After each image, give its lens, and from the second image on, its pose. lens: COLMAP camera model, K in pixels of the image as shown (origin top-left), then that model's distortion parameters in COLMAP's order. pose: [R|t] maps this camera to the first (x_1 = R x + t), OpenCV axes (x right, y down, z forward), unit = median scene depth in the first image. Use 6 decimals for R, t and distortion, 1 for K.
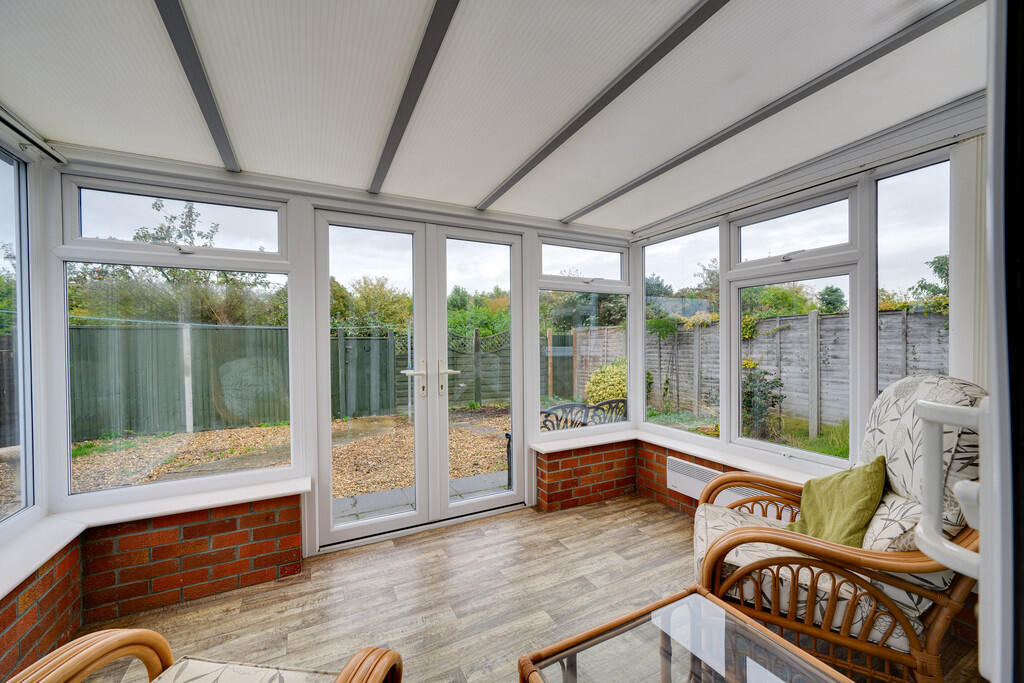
lens RADIAL K [[399.7, 0, 514.2], [0, 399.7, 346.1], [0, 0, 1]] dist [-0.001037, -0.000597]
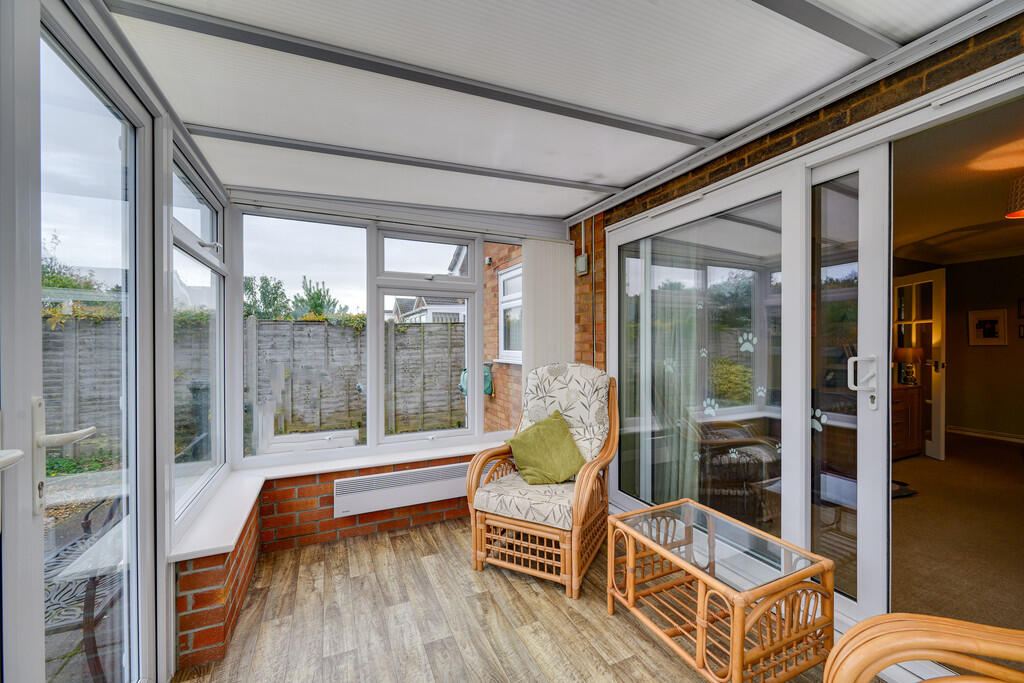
lens RADIAL K [[399.7, 0, 509.6], [0, 399.7, 345.8], [0, 0, 1]] dist [-0.001037, -0.000597]
pose [[0.045021, 0.002743, 0.998982, -0.446826], [0.012084, 0.999922, -0.003290, -0.003298], [-0.998913, 0.012220, 0.044984, 0.587355]]
